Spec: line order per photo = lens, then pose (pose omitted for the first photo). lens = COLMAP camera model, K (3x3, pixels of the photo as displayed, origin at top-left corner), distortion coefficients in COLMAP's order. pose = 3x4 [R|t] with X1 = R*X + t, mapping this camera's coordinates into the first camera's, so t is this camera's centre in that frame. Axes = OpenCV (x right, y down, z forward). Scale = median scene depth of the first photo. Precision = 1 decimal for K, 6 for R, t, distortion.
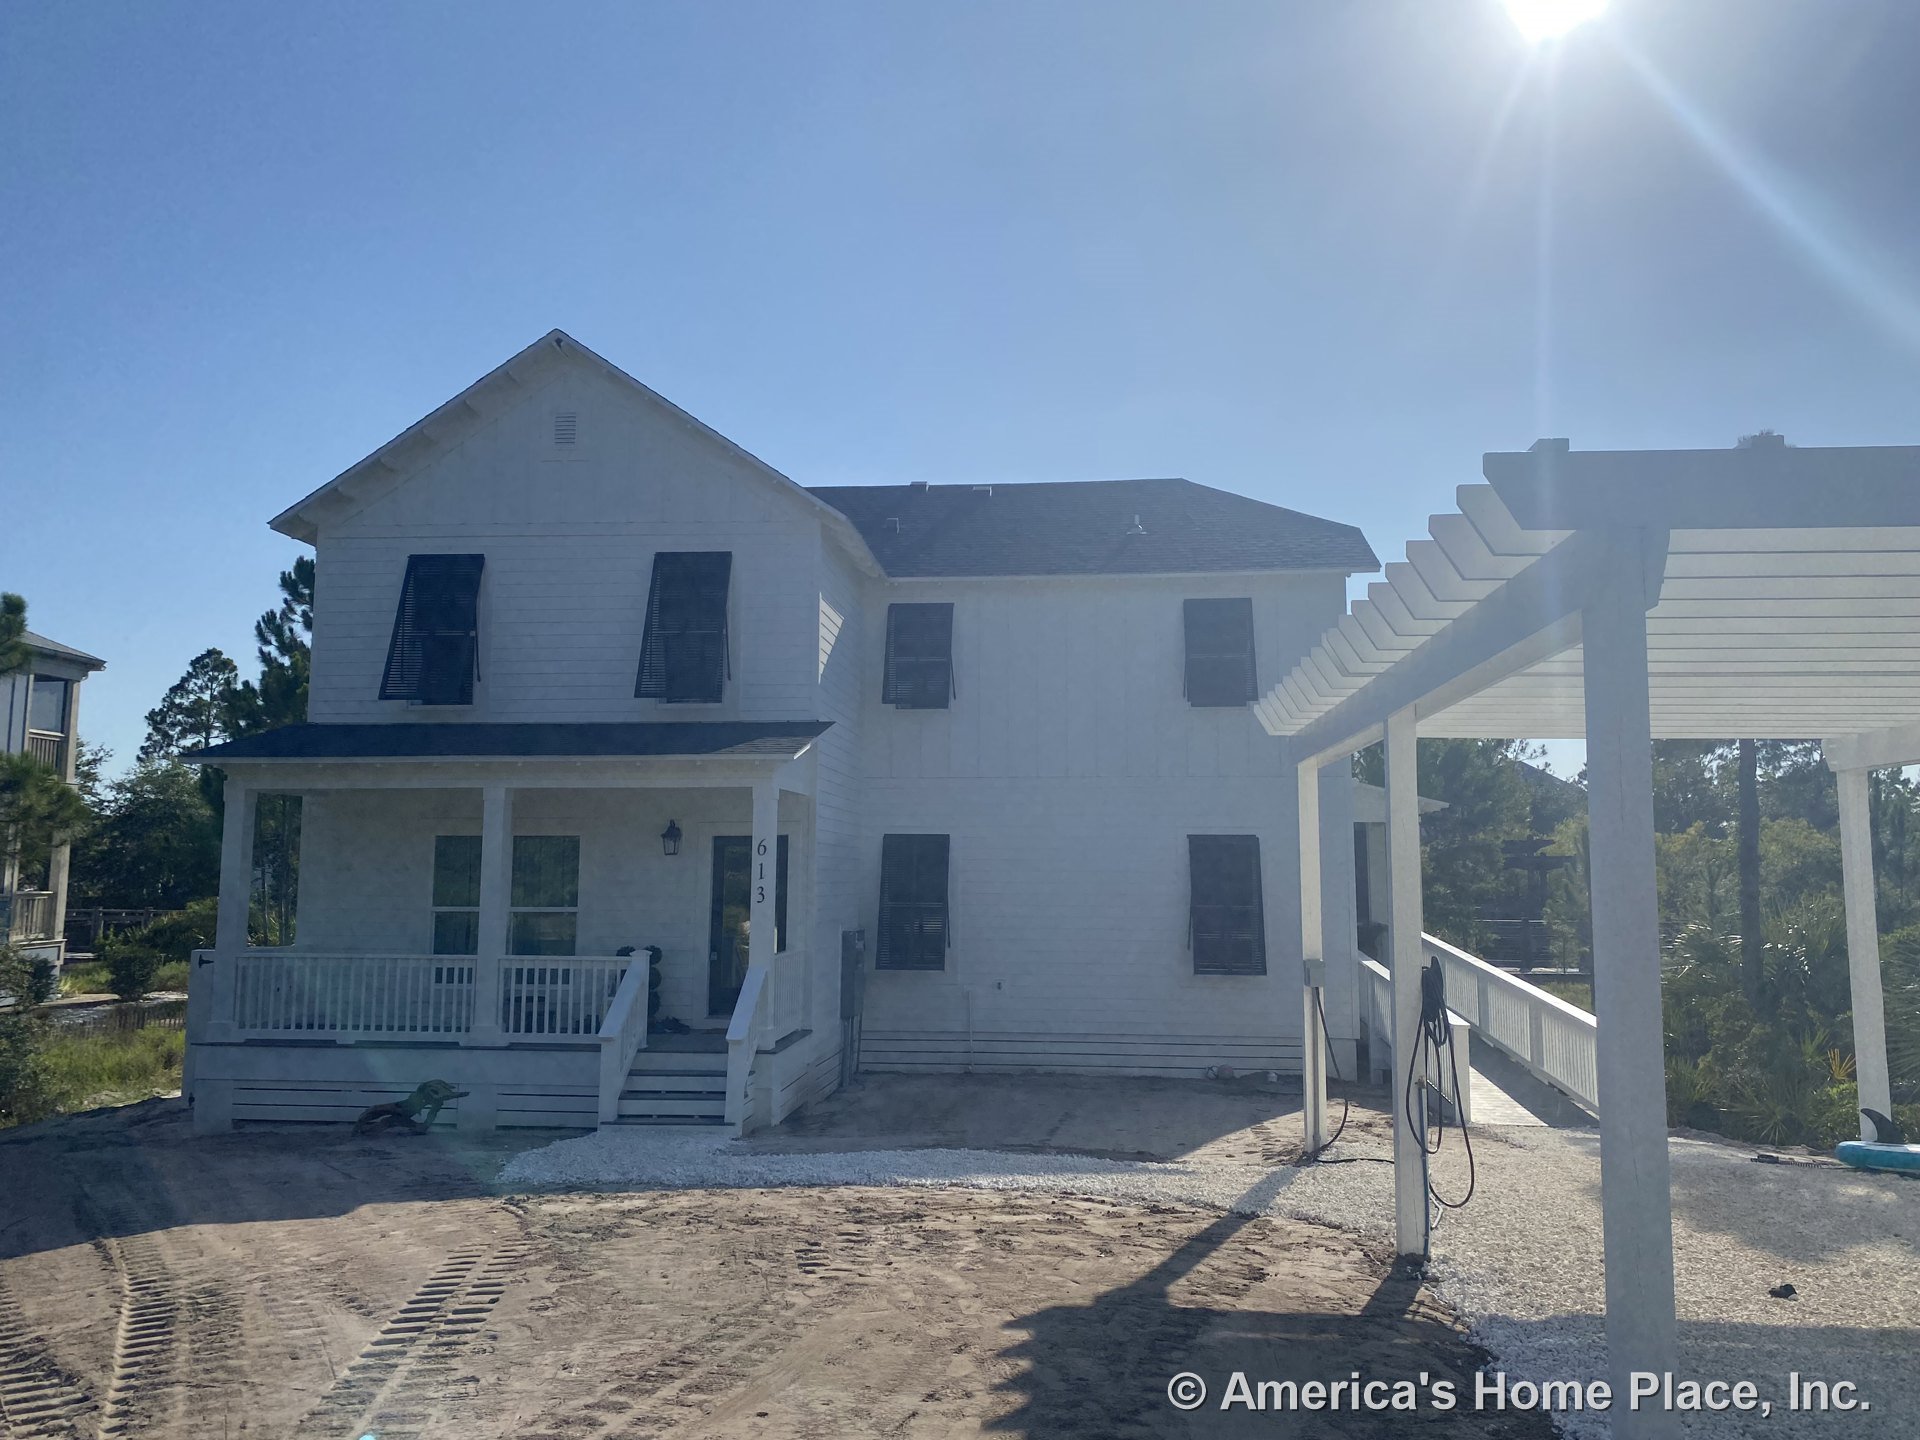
lens RADIAL K [[1470.7, 0, 959.4], [0, 1470.7, 712.0], [0, 0, 1]] dist [0.065661, -0.060559]
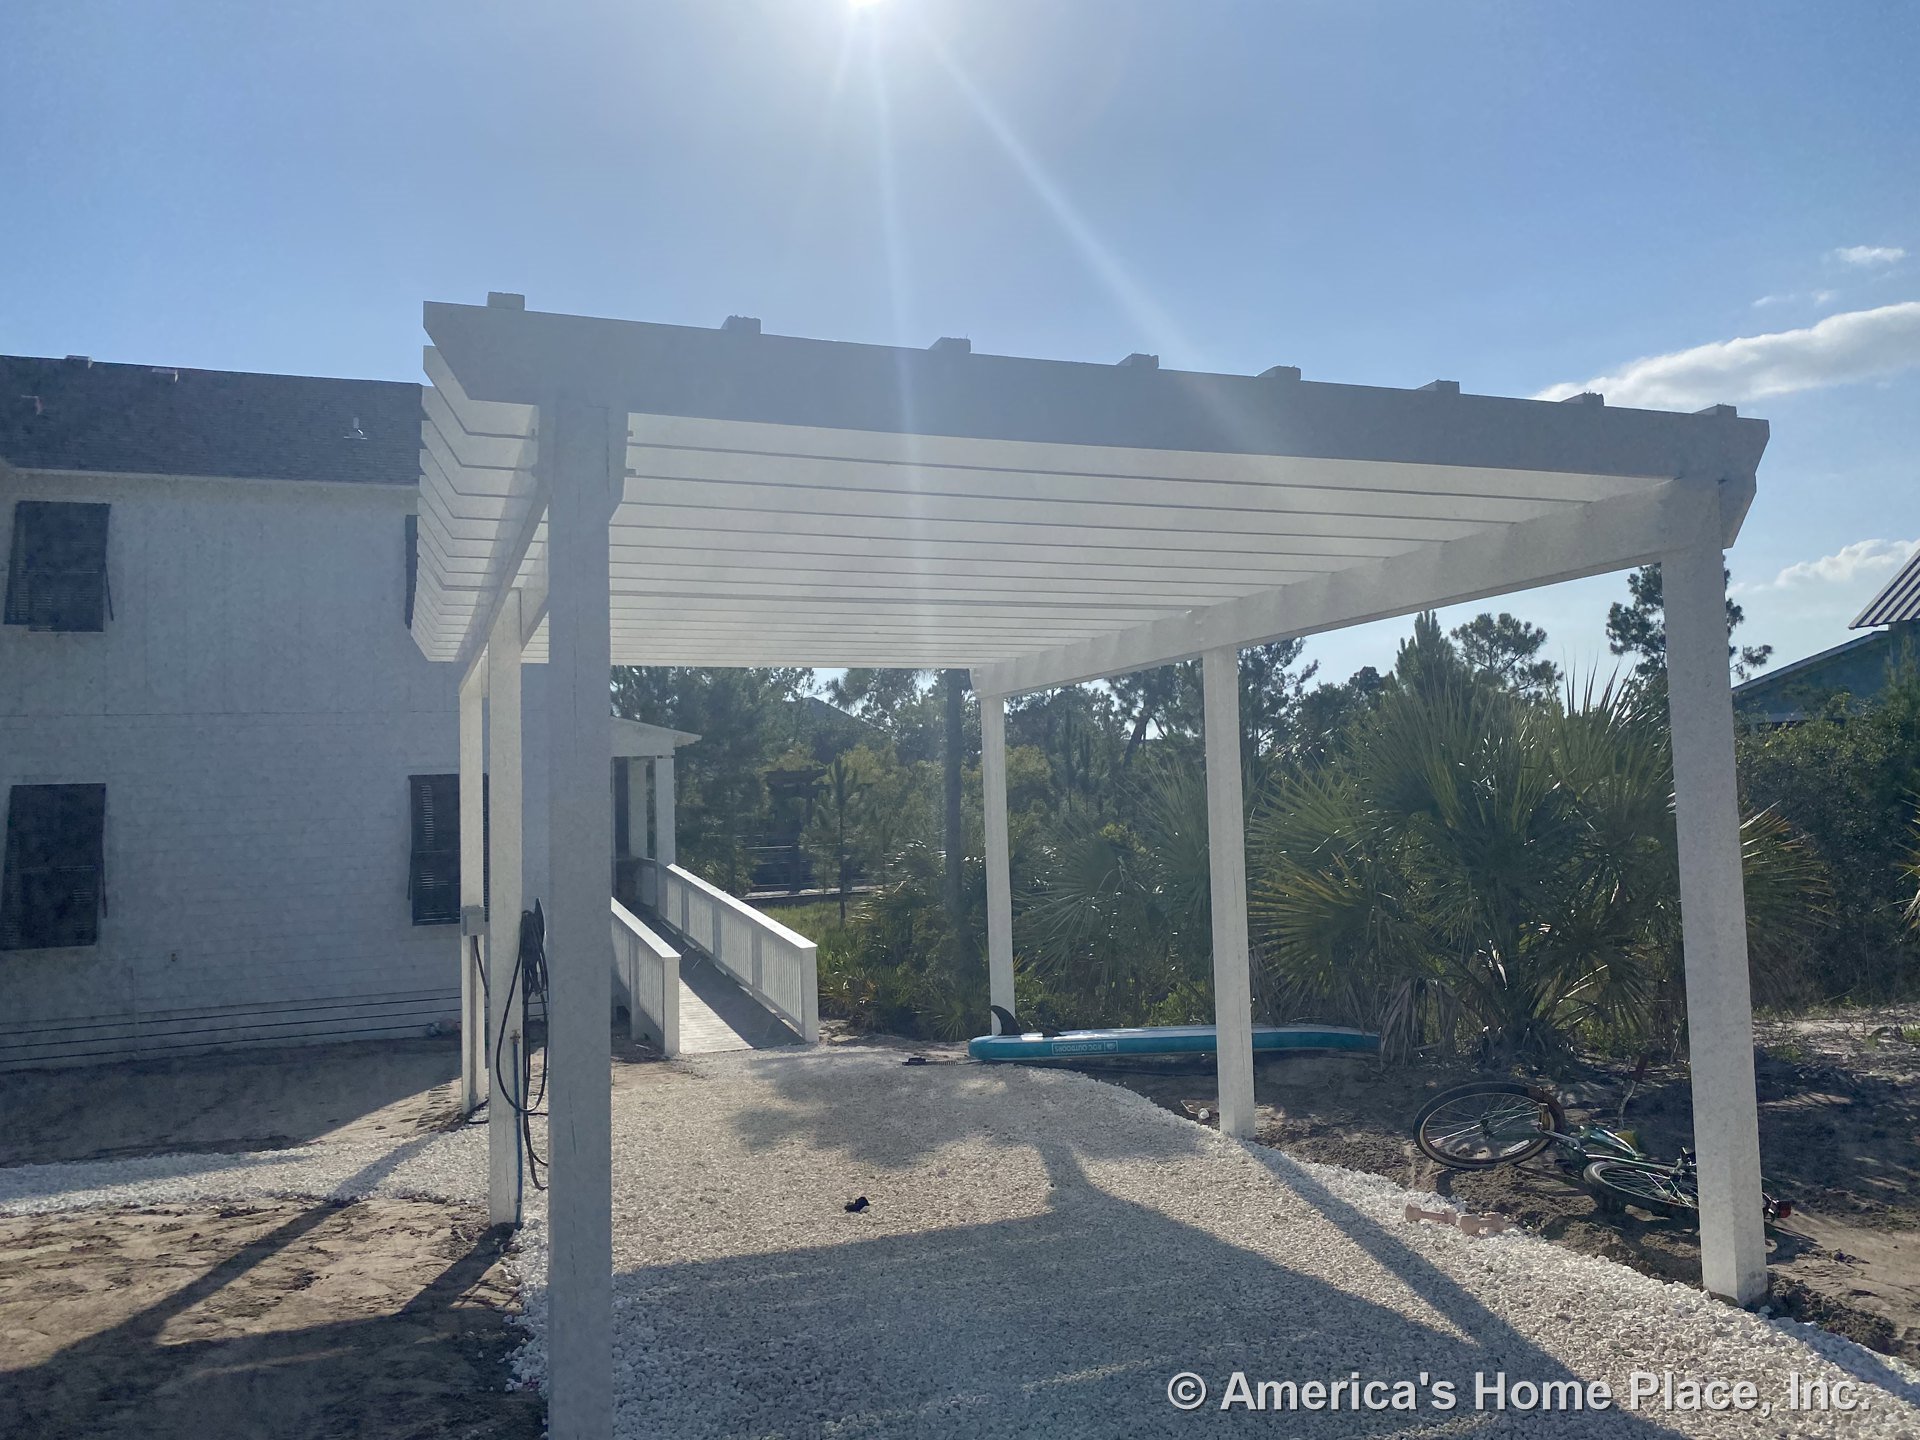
lens RADIAL K [[1470.7, 0, 950.3], [0, 1470.7, 710.2], [0, 0, 1]] dist [0.065661, -0.060559]
pose [[0.902597, -0.005399, 0.430453, 0.117848], [-0.012427, 0.999178, 0.038590, 0.008705], [-0.430307, -0.040180, 0.901788, 0.054000]]
